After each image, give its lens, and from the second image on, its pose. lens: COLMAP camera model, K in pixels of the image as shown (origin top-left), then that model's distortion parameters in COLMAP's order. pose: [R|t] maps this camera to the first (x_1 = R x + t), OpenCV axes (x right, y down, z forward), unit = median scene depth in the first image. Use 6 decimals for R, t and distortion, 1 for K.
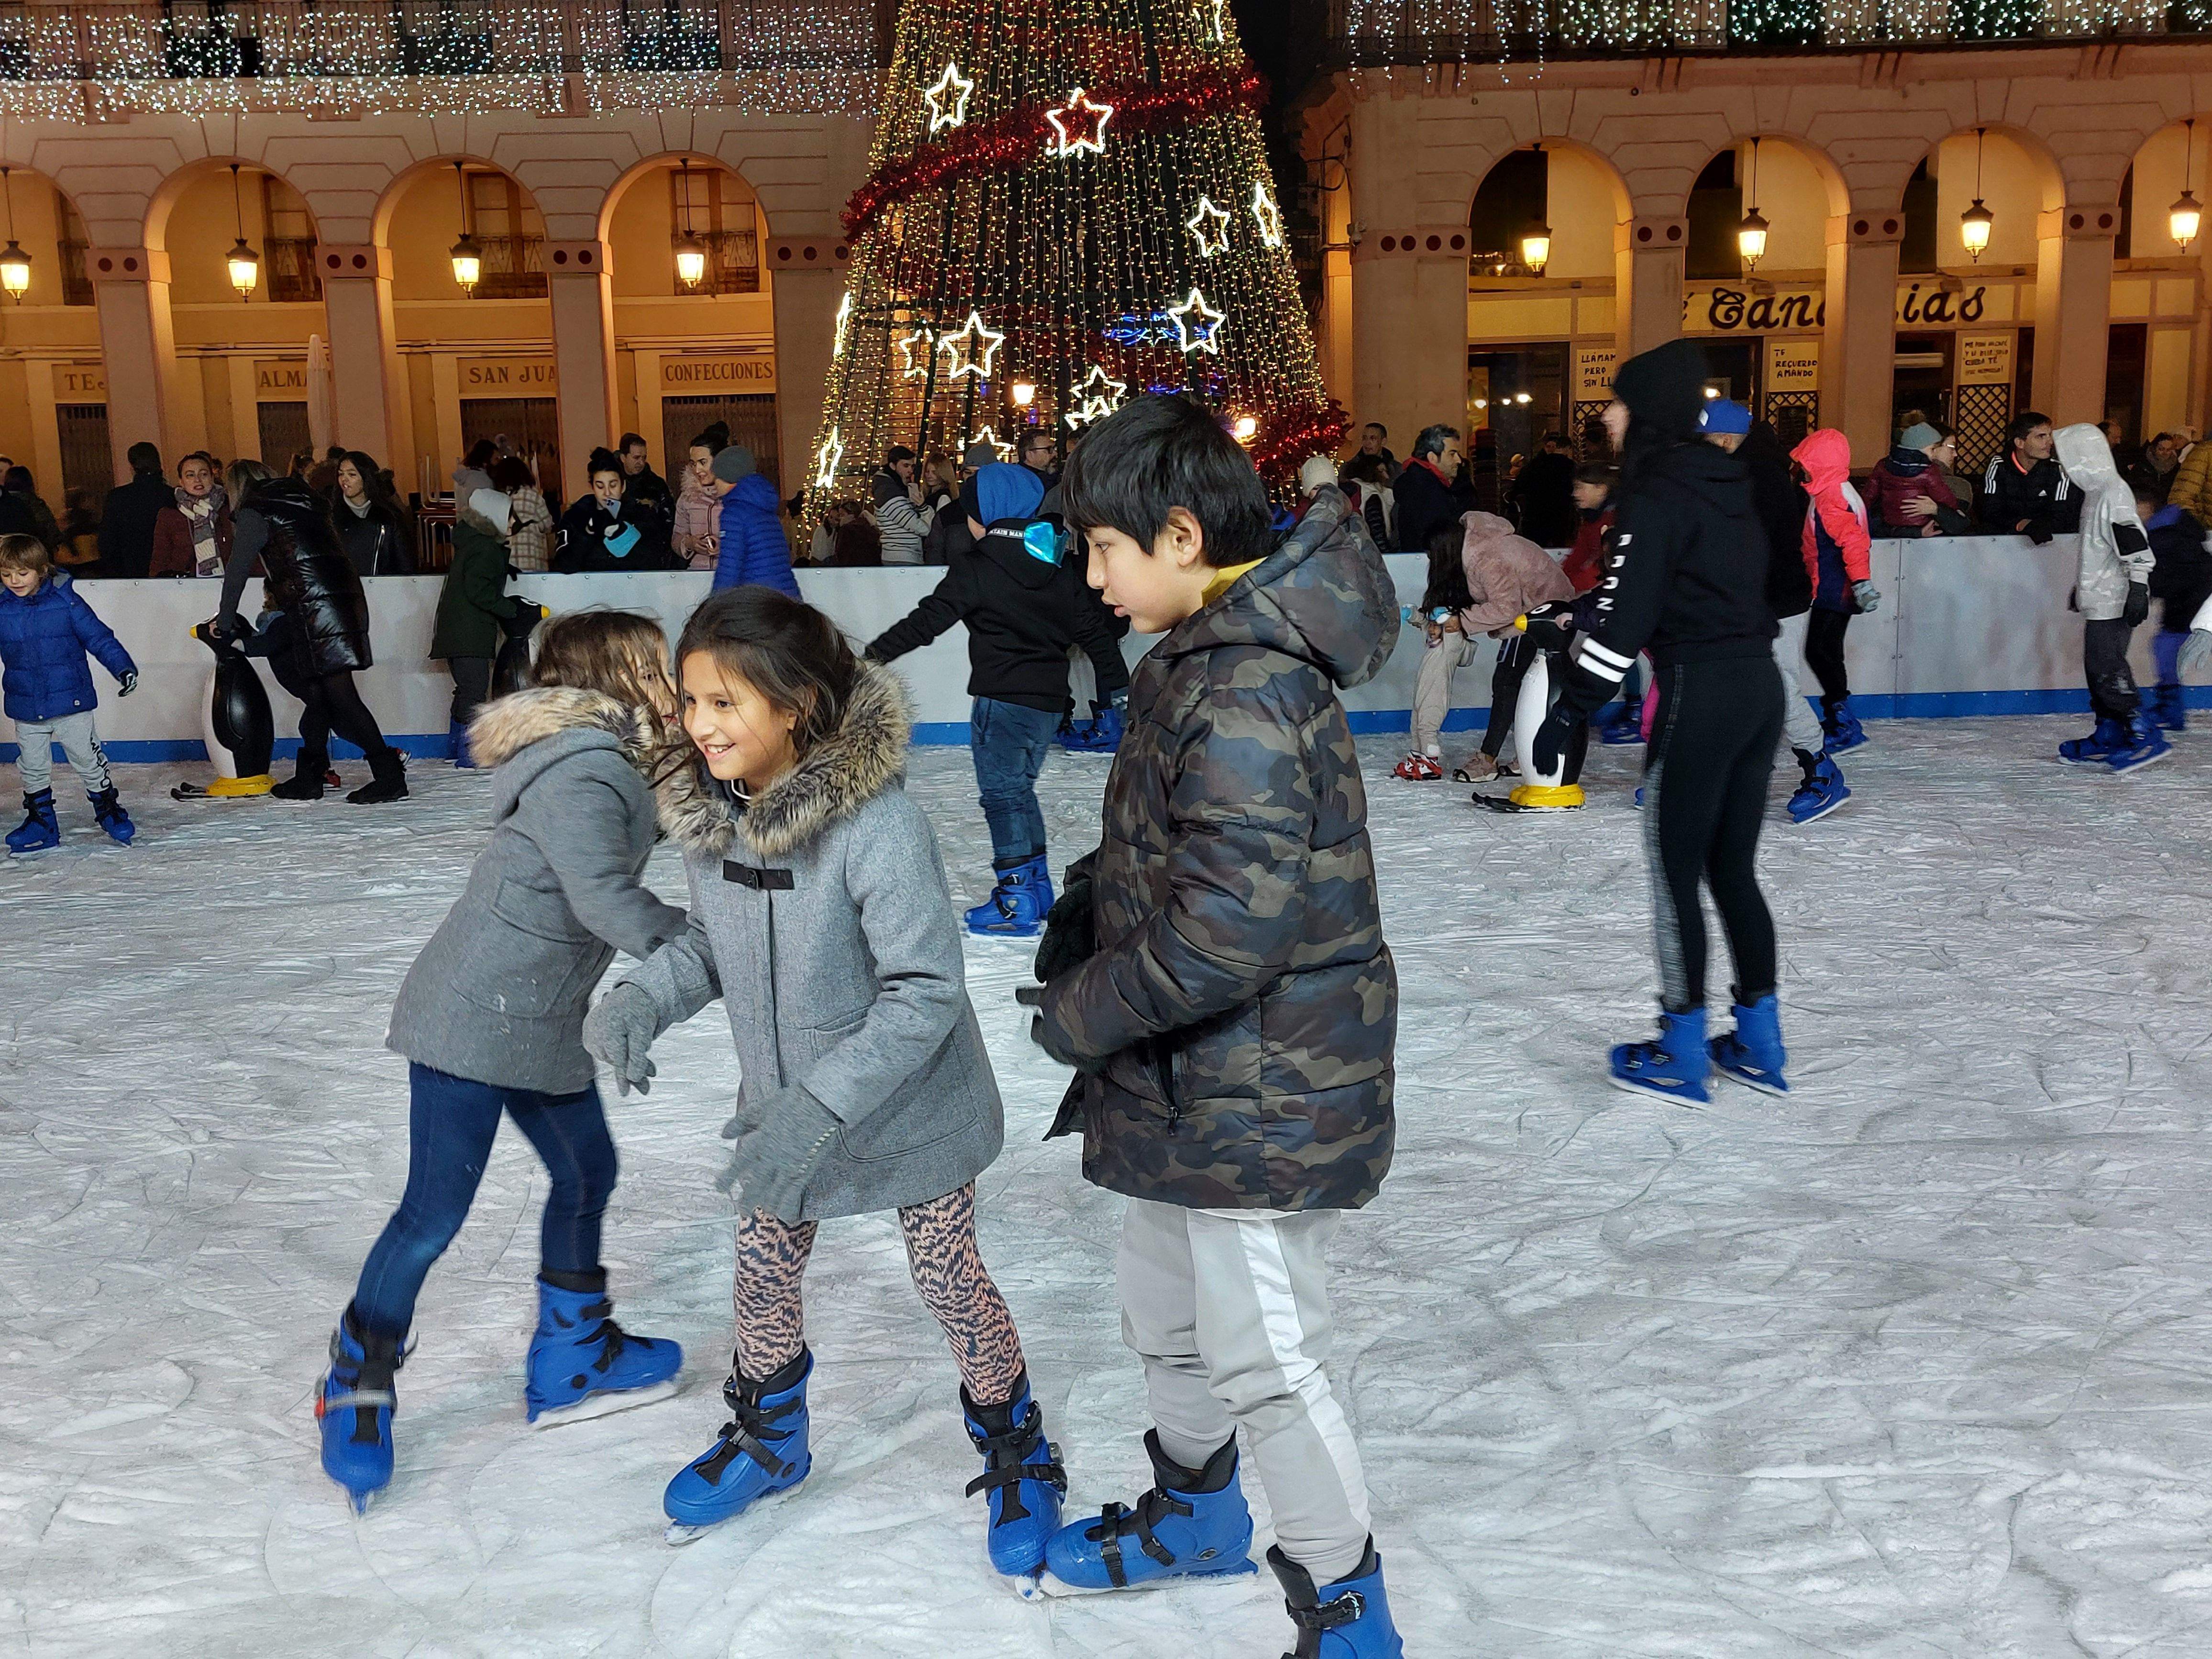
lens RADIAL K [[2298.9, 0, 1086.4], [0, 2298.9, 894.7], [0, 0, 1]] dist [0.054376, 0.000000]
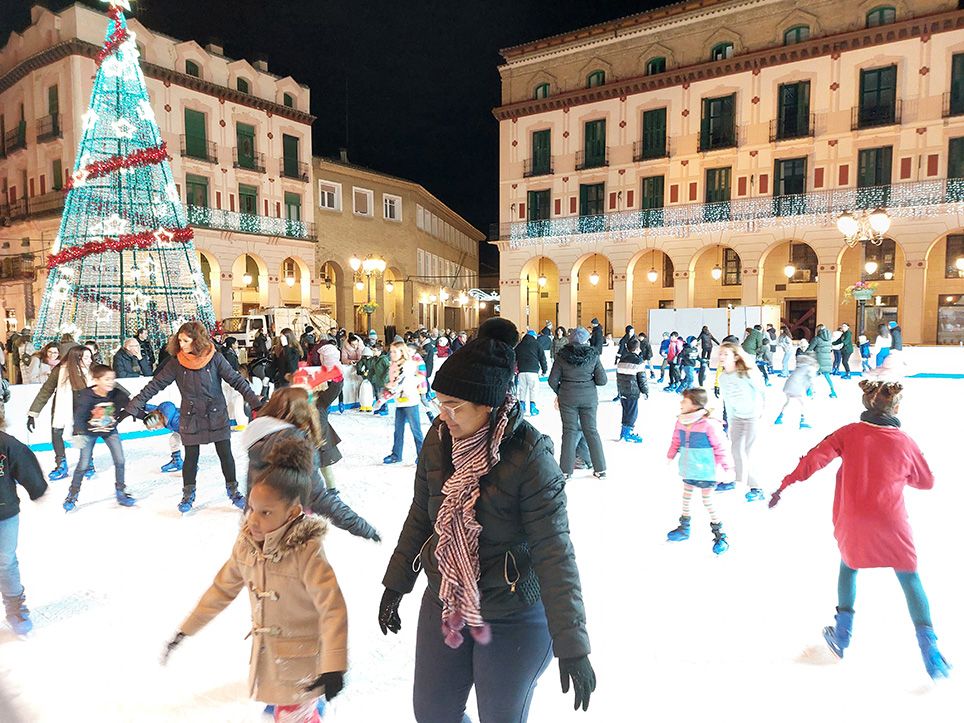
lens RADIAL K [[701.1, 0, 470.4], [0, 701.1, 364.0], [0, 0, 1]] dist [0.087866, -0.029833]
pose [[0.607817, -0.025978, 0.793652, -0.568014], [0.141805, 0.986950, -0.076297, -0.005814], [-0.781313, 0.158919, 0.603568, 0.040618]]
